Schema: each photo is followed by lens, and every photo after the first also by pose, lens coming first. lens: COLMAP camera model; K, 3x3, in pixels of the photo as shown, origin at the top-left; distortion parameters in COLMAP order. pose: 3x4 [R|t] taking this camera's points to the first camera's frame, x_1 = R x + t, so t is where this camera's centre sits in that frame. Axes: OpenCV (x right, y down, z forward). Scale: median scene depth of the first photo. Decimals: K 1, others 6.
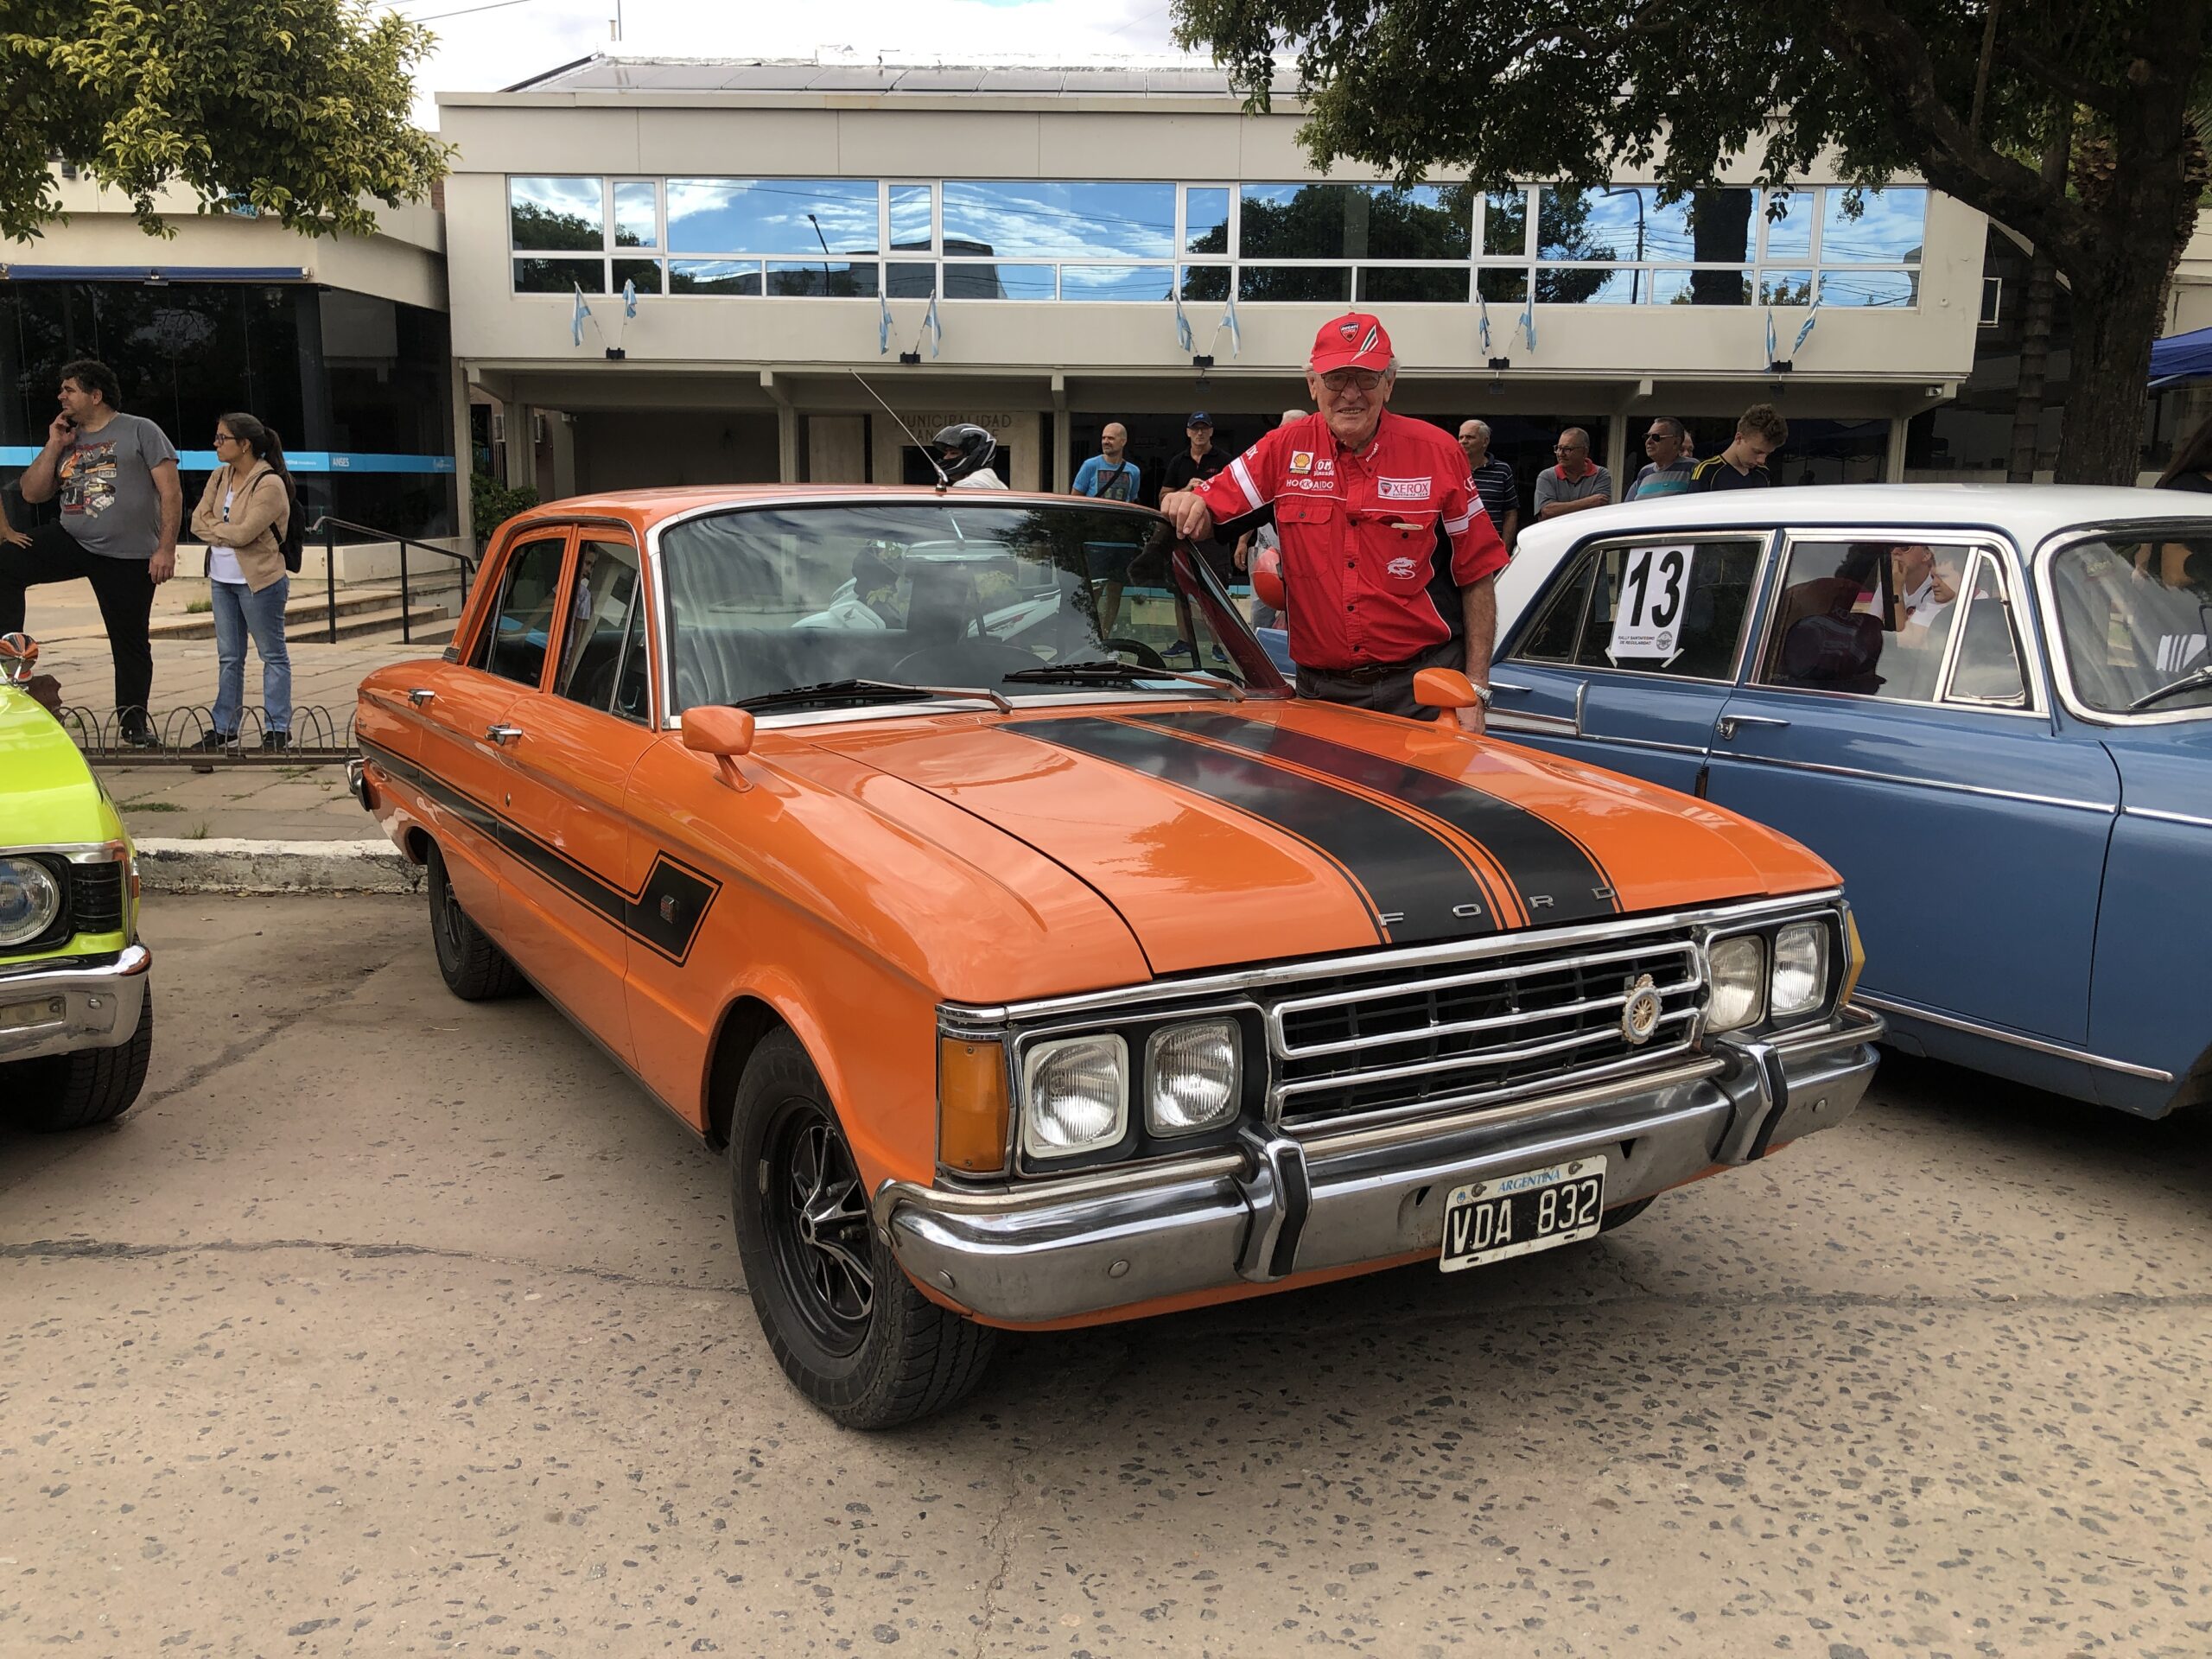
lens RADIAL K [[2016.7, 0, 1099.7], [0, 2016.7, 840.6], [0, 0, 1]] dist [0.116386, -0.065034]
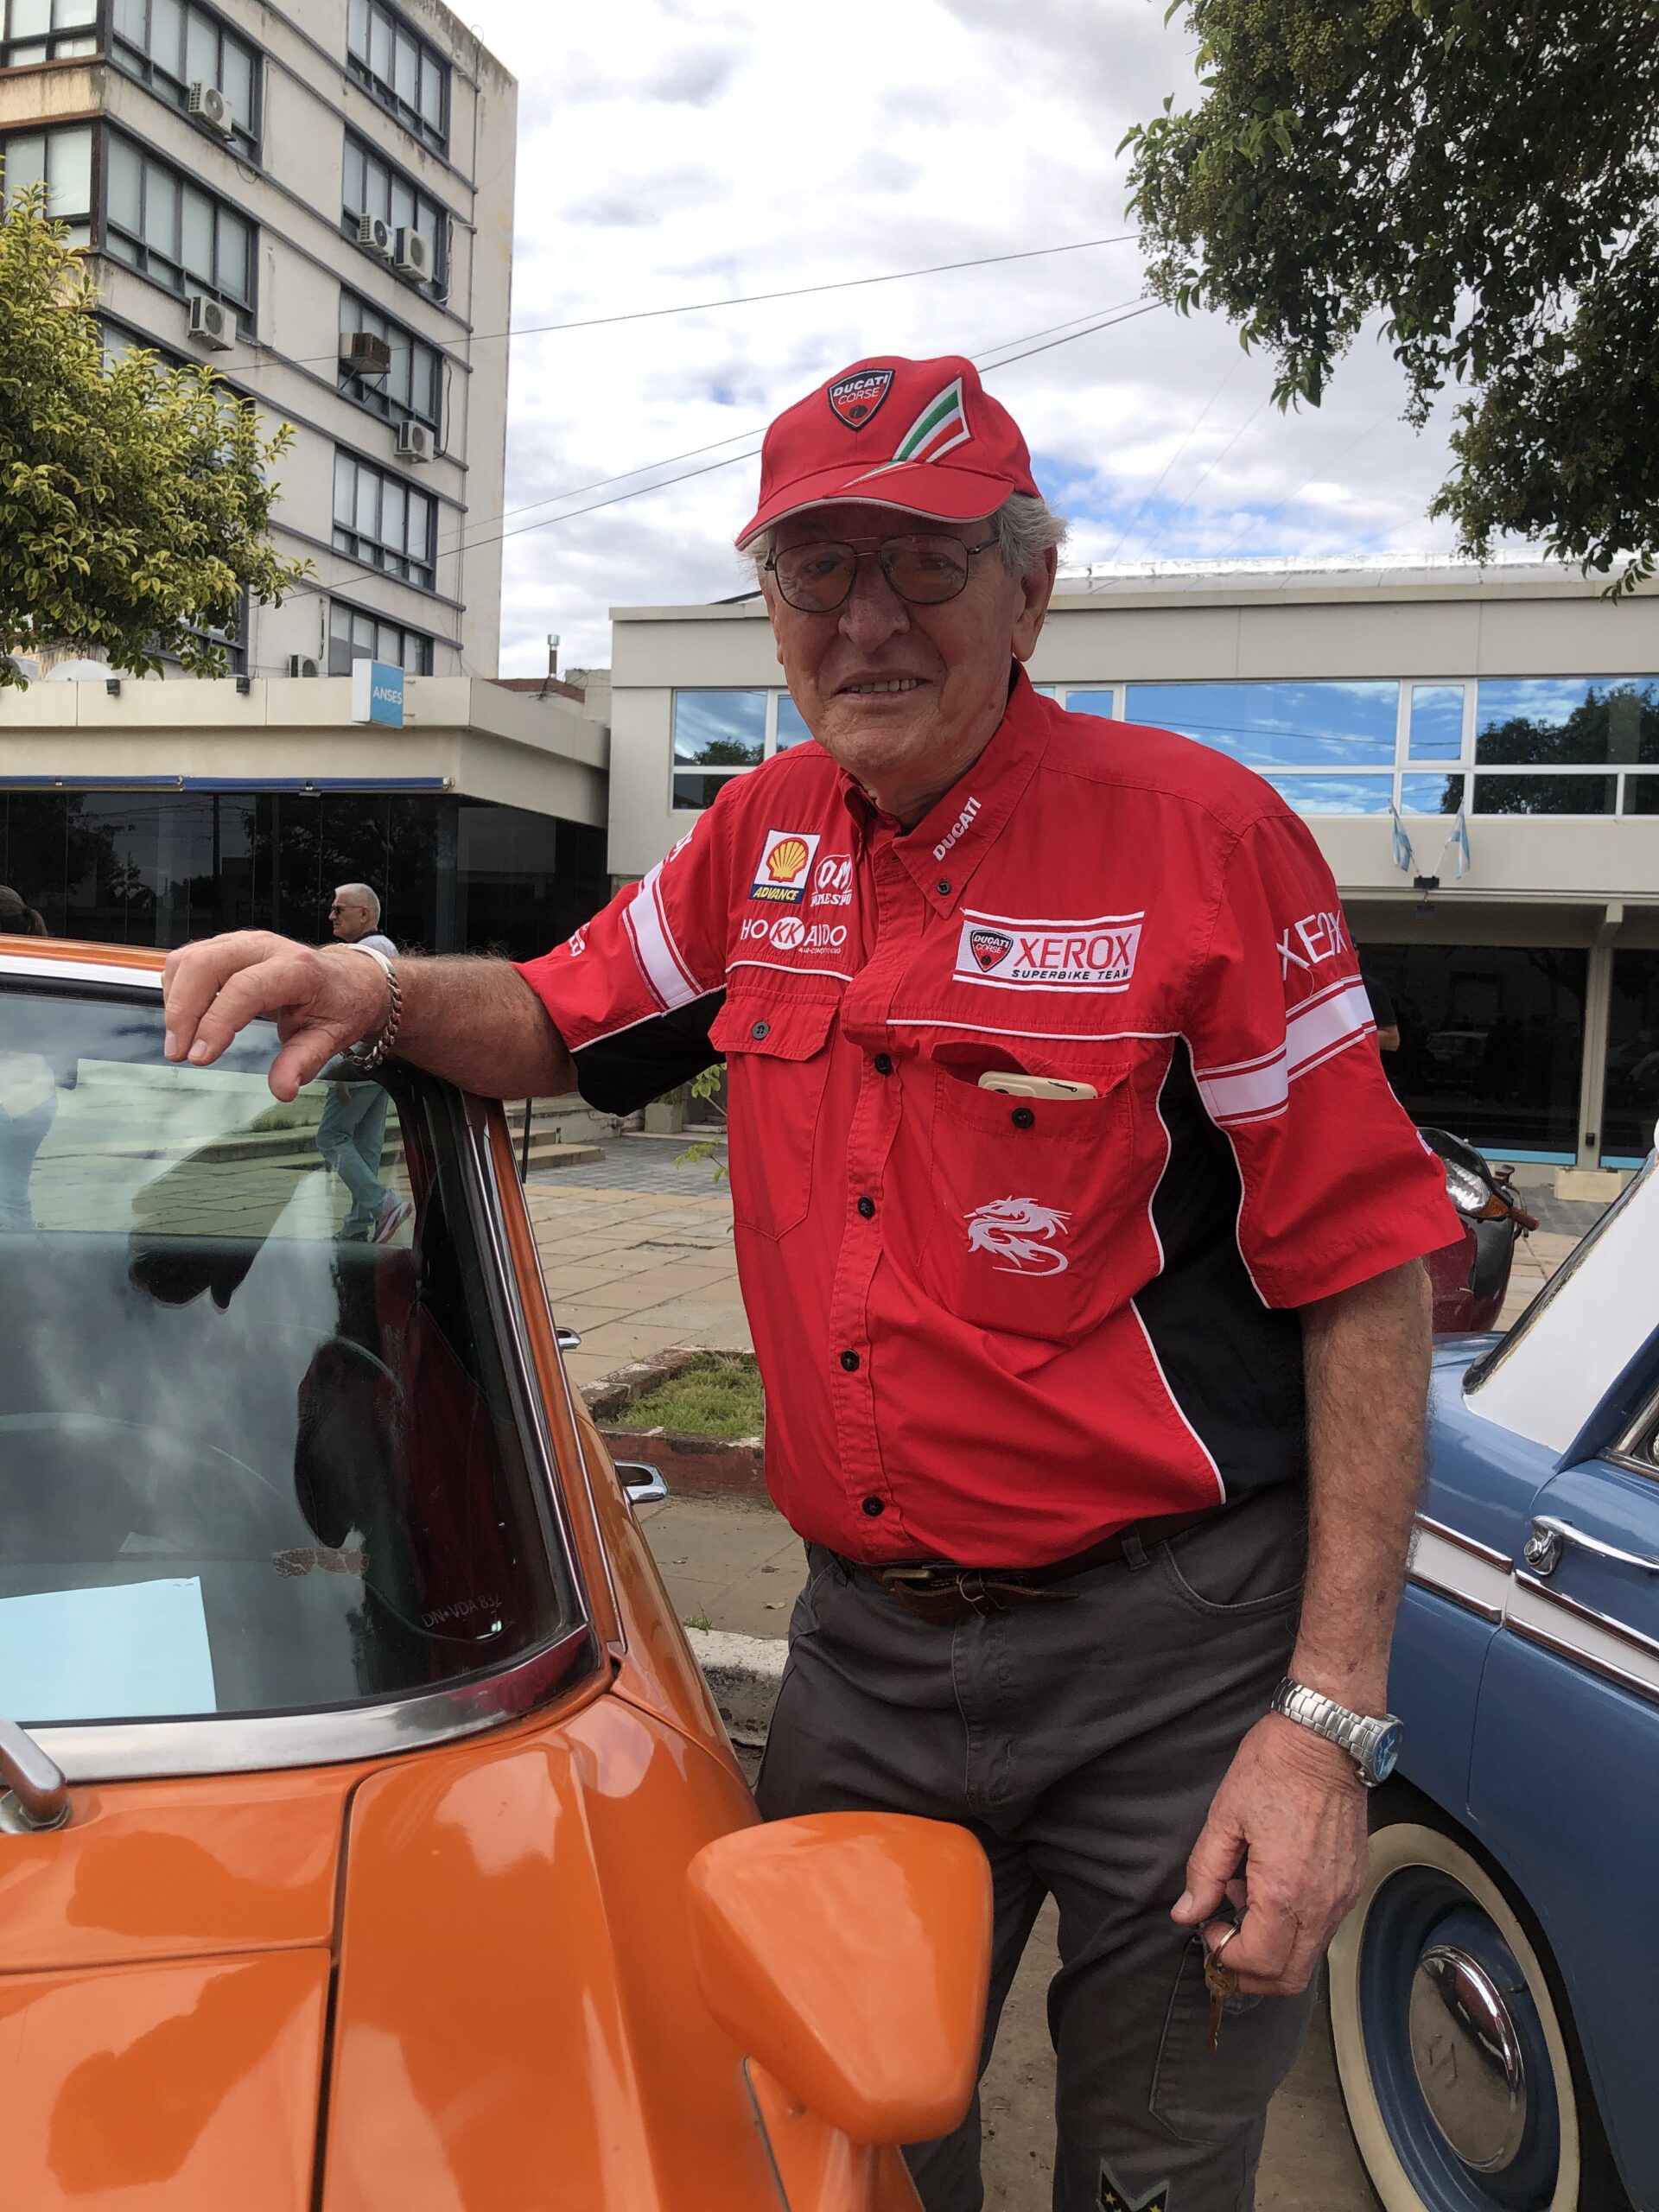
lens RADIAL K [[2016.7, 0, 834.7], [0, 2016.7, 1098.7], [0, 0, 1]] dist [0.116386, -0.065034]
pose [[0.964894, 0.043705, -0.258977, 0.187032], [-0.078361, 0.989051, -0.125047, -0.112044], [0.250676, 0.140951, 0.957755, 0.702319]]
